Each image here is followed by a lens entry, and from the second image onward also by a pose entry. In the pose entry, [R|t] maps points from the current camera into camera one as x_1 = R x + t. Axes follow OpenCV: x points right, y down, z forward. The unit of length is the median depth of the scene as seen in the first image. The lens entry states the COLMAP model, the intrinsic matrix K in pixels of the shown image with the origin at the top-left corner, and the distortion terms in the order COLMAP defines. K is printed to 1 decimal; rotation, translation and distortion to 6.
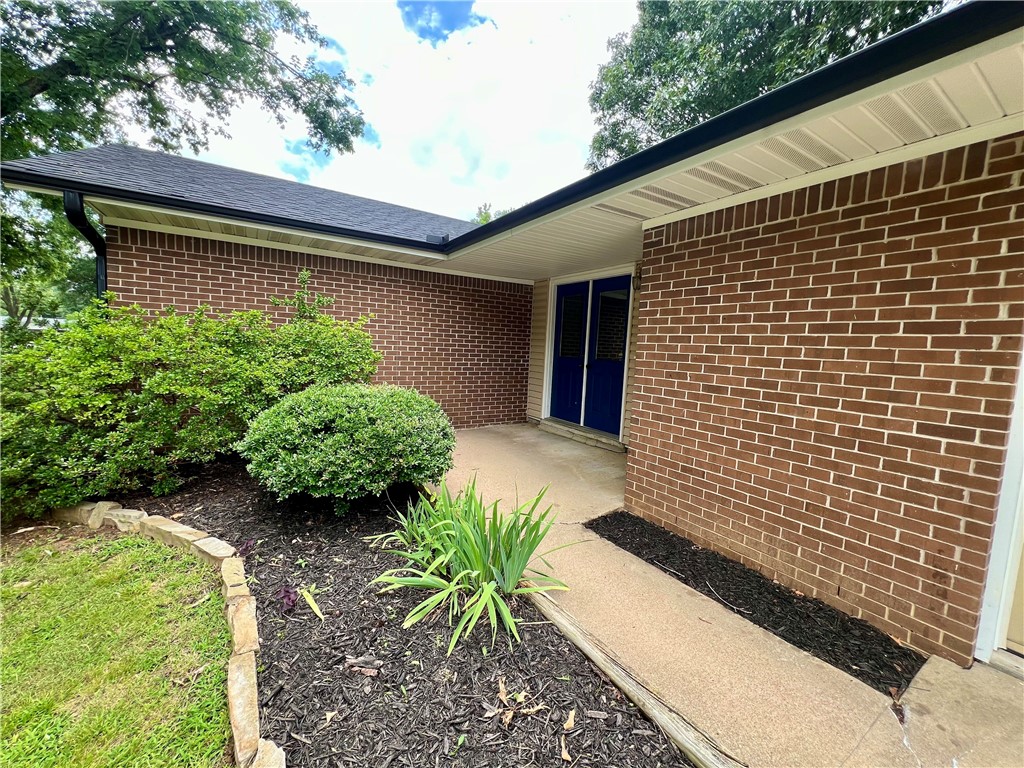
lens RADIAL K [[408.4, 0, 510.8], [0, 408.4, 384.4], [0, 0, 1]] dist [-0.001900, 0.000090]
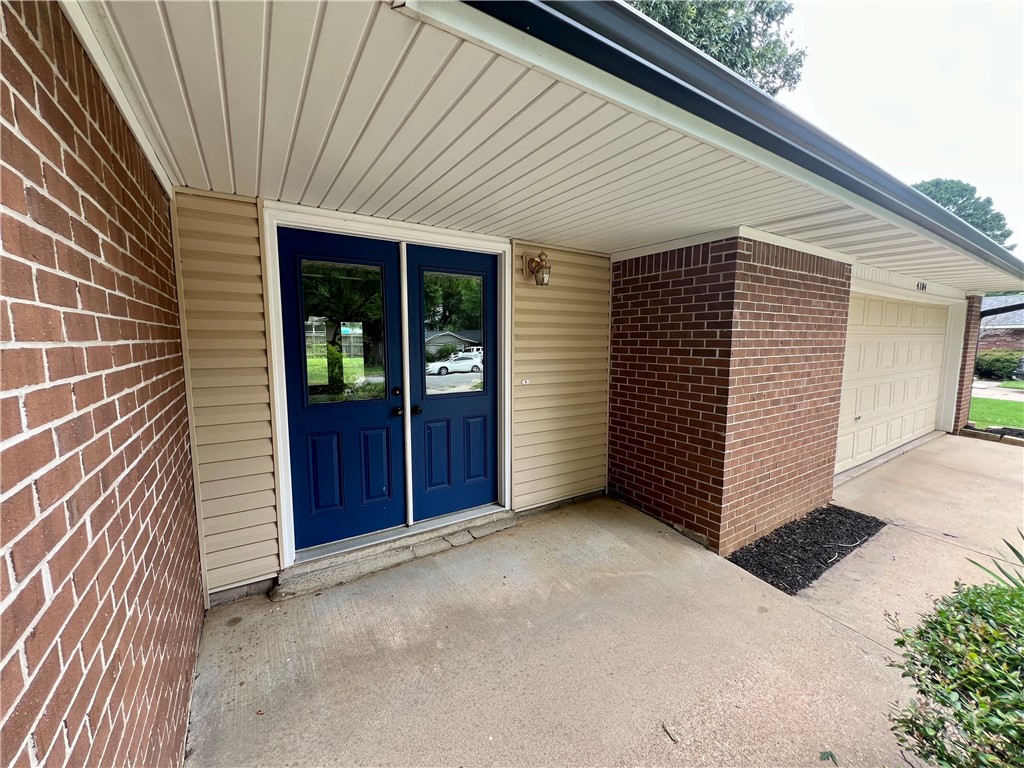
lens RADIAL K [[408.4, 0, 512.5], [0, 408.4, 381.6], [0, 0, 1]] dist [-0.001900, 0.000090]
pose [[-0.013561, -0.140321, 0.990013, -0.576073], [0.092982, 0.985637, 0.140975, -0.251002], [-0.995575, 0.093965, -0.000319, 1.541945]]
